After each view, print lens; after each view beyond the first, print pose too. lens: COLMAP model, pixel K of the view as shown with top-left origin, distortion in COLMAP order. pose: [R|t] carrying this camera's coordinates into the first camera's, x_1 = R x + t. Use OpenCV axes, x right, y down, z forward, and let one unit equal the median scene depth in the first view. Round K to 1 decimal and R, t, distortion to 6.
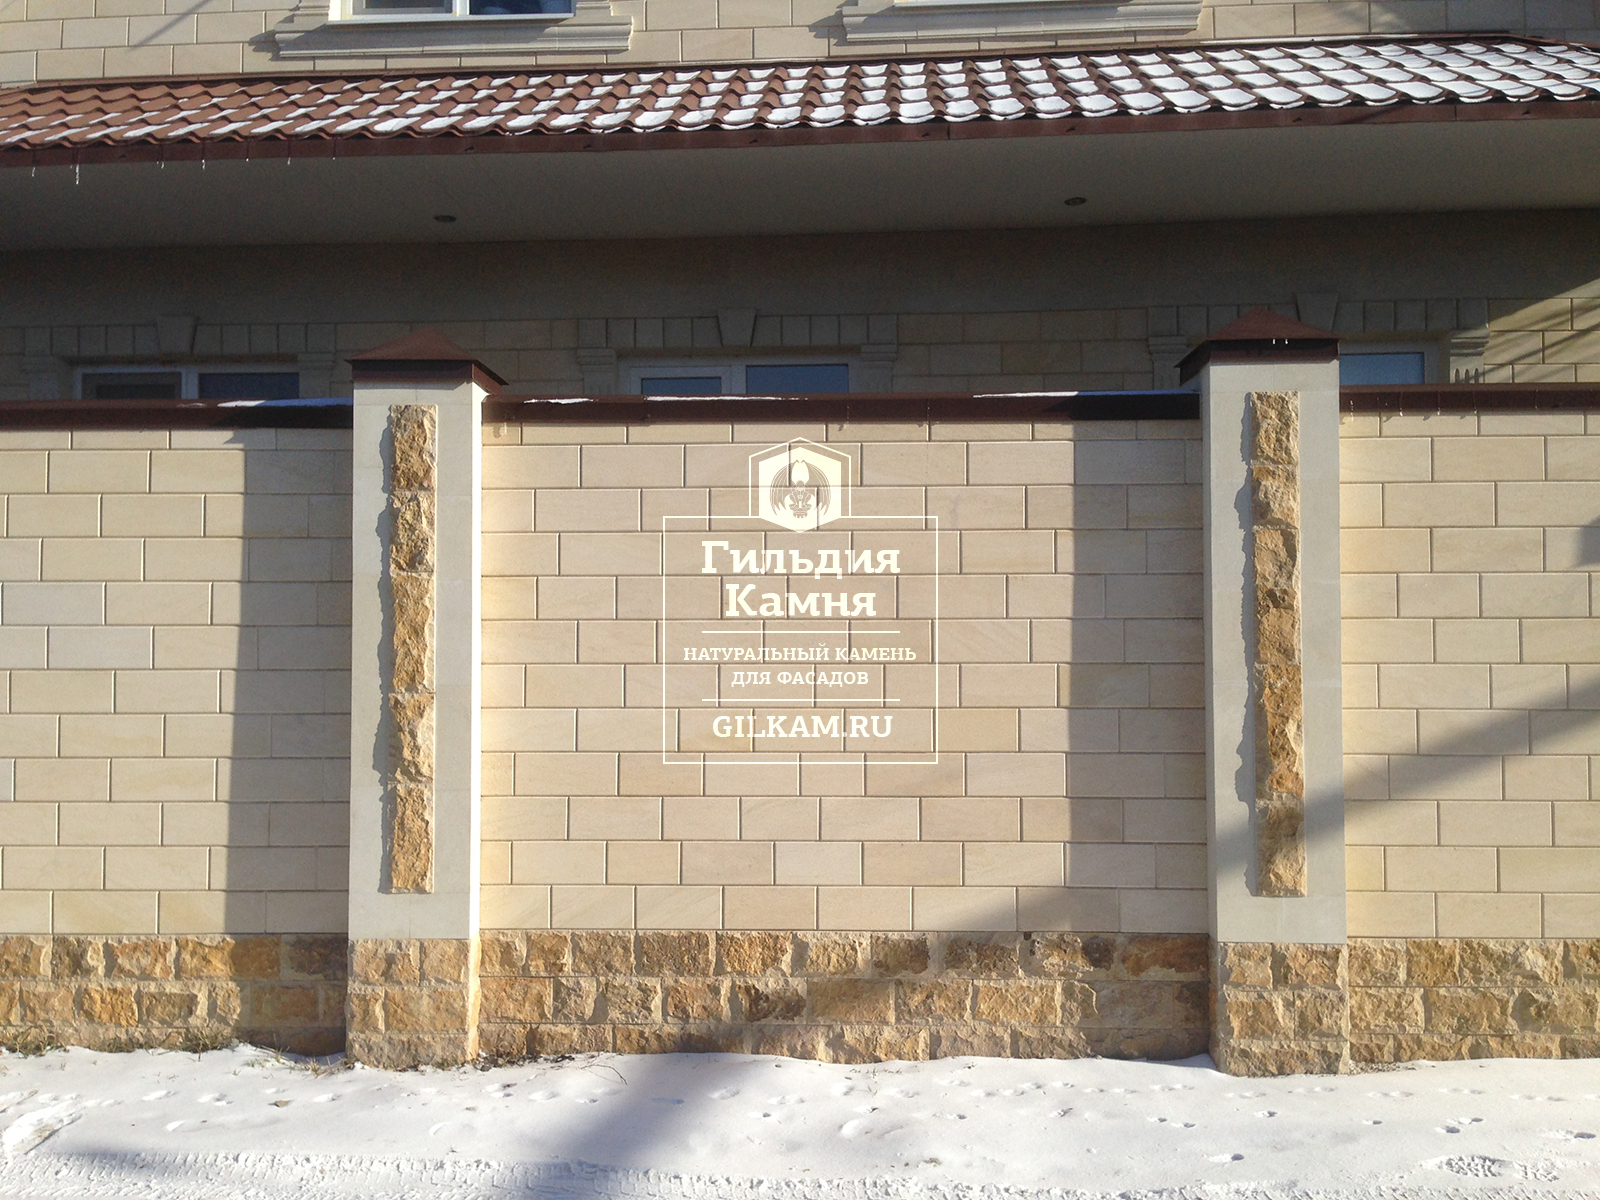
lens RADIAL K [[1467.0, 0, 800.0], [0, 1467.0, 600.0], [0, 0, 1]] dist [0.150092, -0.279511]
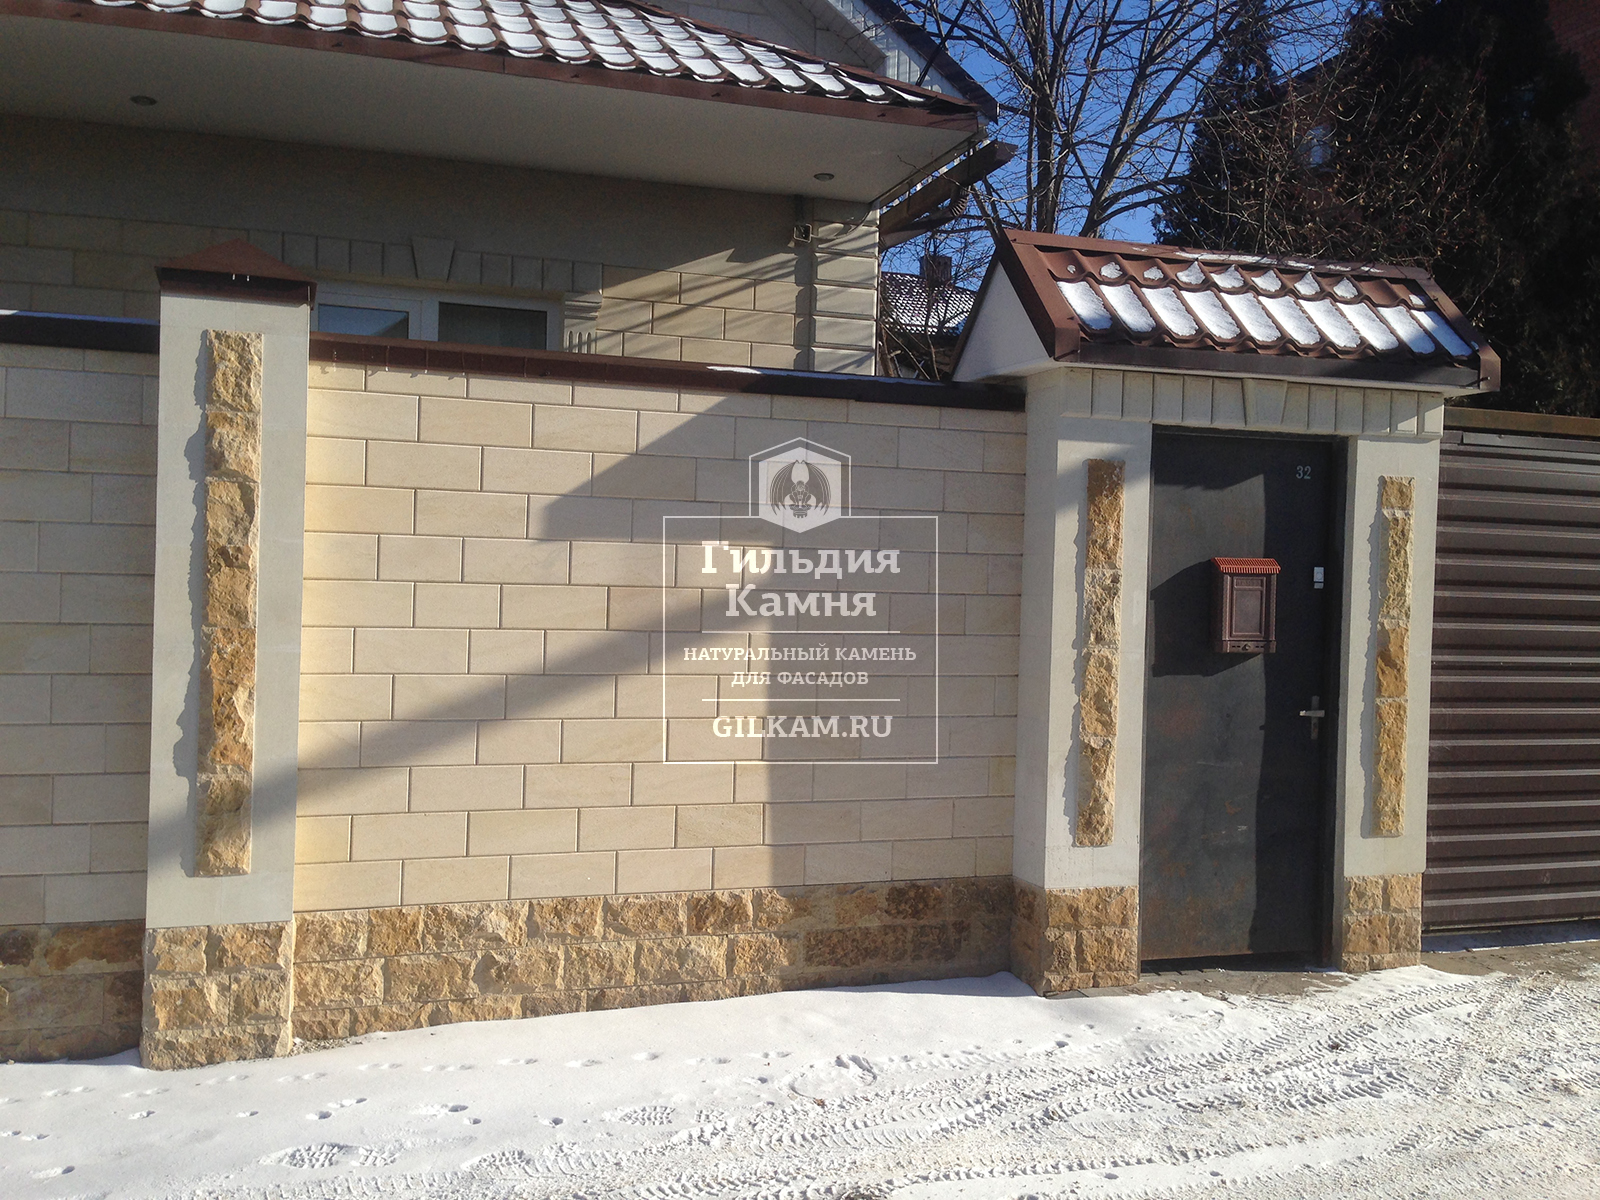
lens RADIAL K [[1443.6, 0, 797.0], [0, 1443.6, 597.3], [0, 0, 1]] dist [0.135519, -0.217911]
pose [[0.930833, 0.022260, 0.364767, 0.308909], [-0.036719, 0.998789, 0.032750, -0.018037], [-0.363596, -0.043878, 0.930523, 0.018334]]
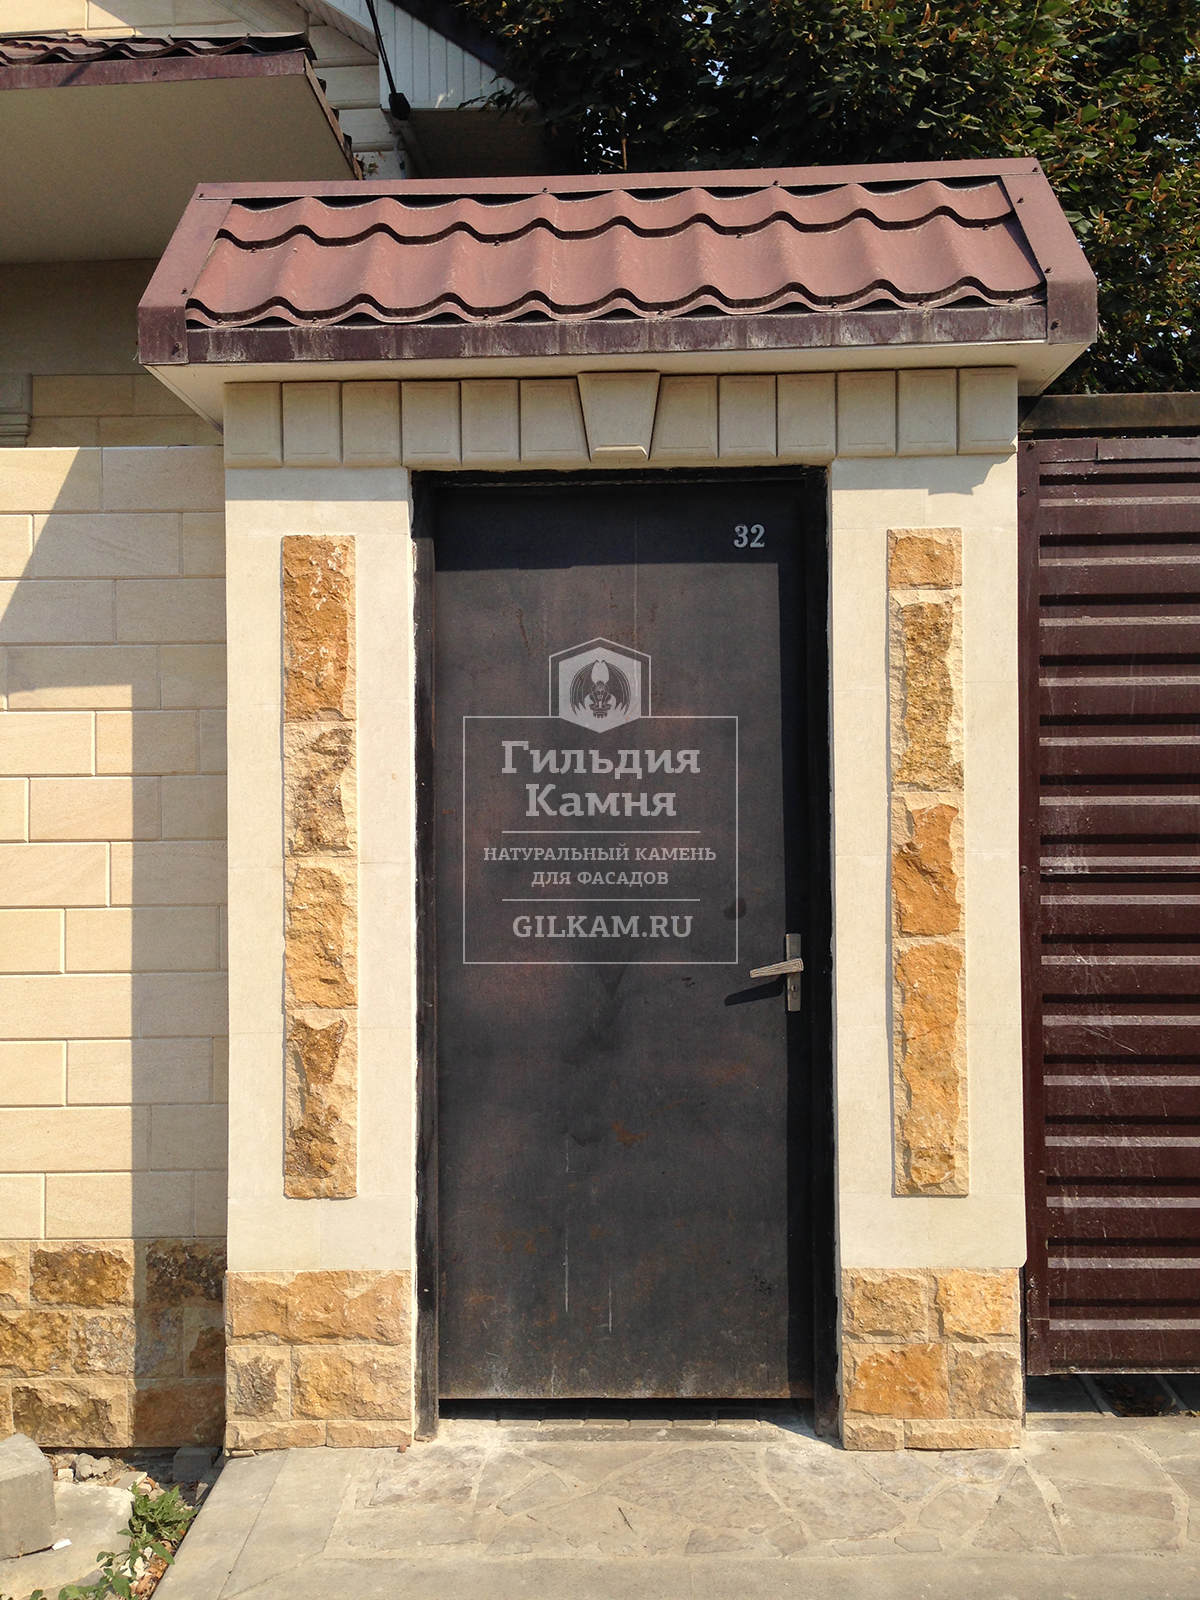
lens RADIAL K [[1516.5, 0, 598.9], [0, 1516.5, 783.6], [0, 0, 1]] dist [0.088689, 0.000345]
pose [[0.999804, -0.006846, 0.018562, 1.006525], [0.006509, 0.999815, 0.018118, 0.003551], [-0.018683, -0.017994, 0.999664, 0.271082]]
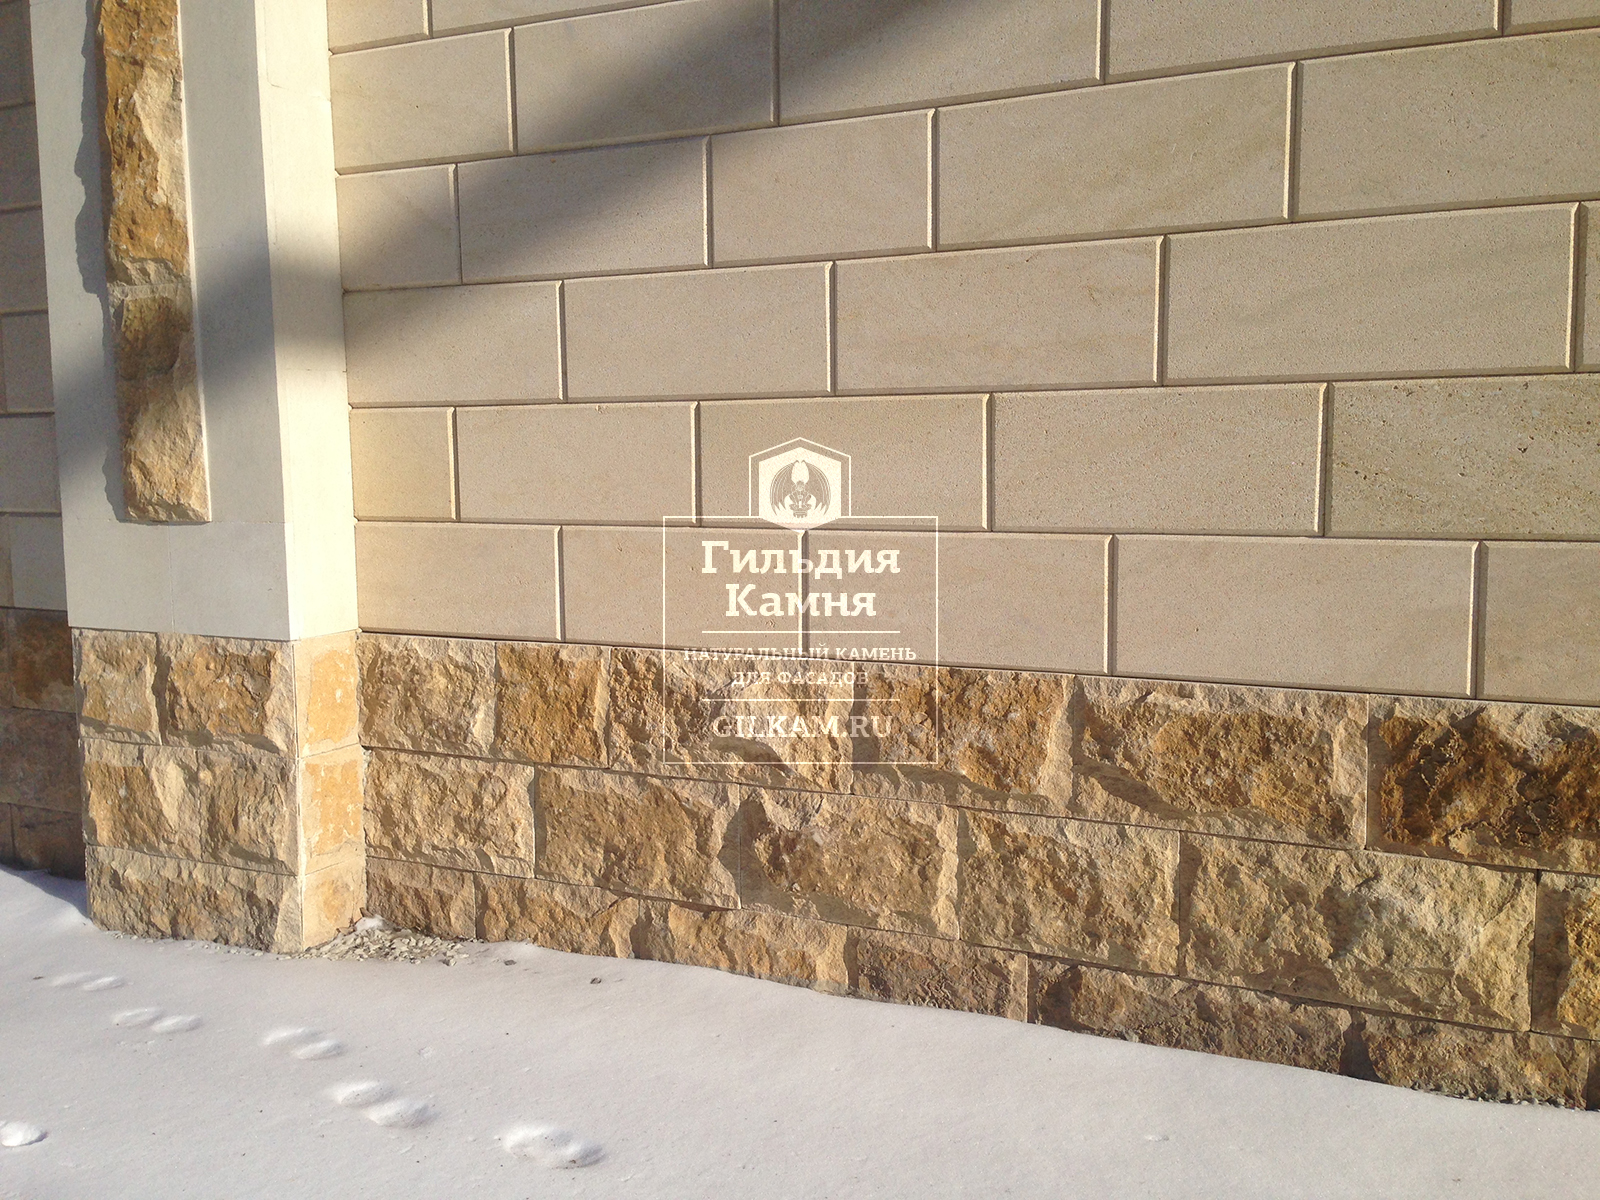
lens RADIAL K [[1467.0, 0, 800.0], [0, 1467.0, 600.0], [0, 0, 1]] dist [0.150092, -0.279511]
pose [[0.911994, 0.034976, -0.408710, 0.628263], [0.024242, 0.990022, 0.138815, 0.162441], [0.409487, -0.136507, 0.902046, 0.677862]]
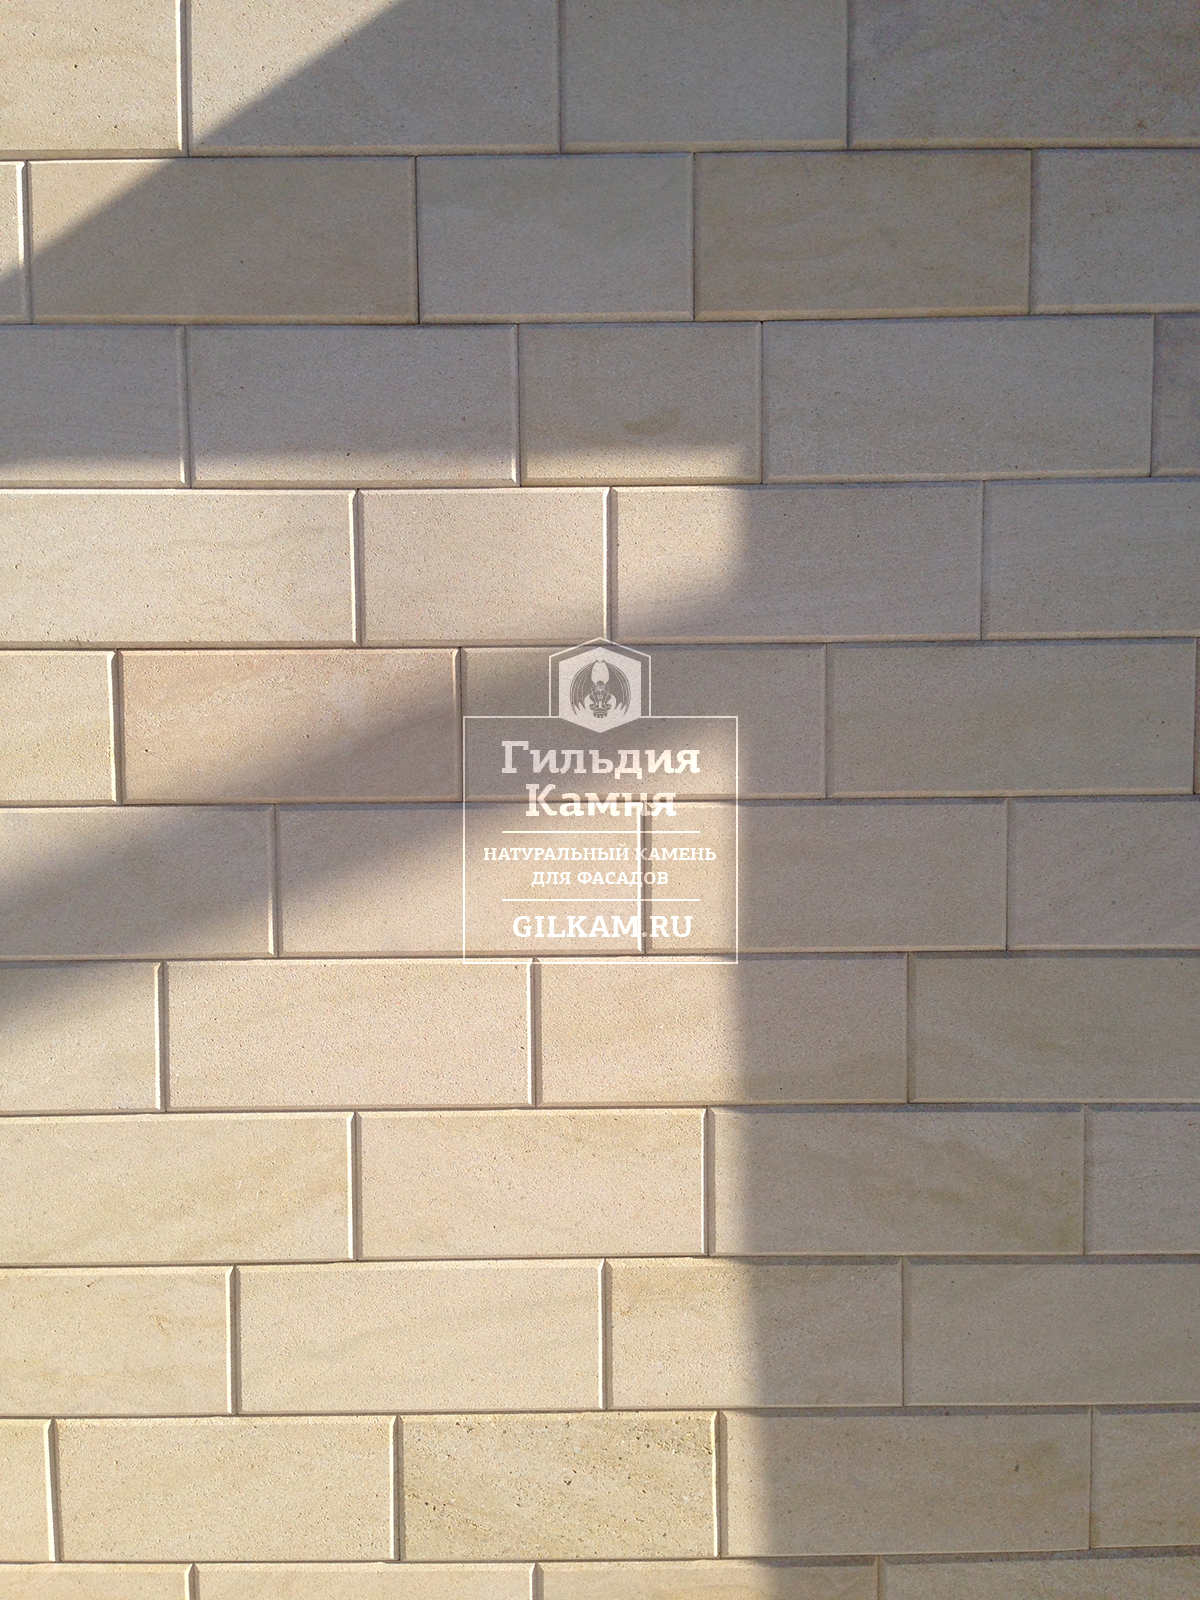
lens RADIAL K [[1467.0, 0, 598.0], [0, 1467.0, 803.4], [0, 0, 1]] dist [0.150092, -0.279511]
pose [[0.998386, -0.010918, 0.055725, 0.626915], [0.005787, 0.995796, 0.091418, 0.015970], [-0.056489, -0.090948, 0.994252, 0.698214]]
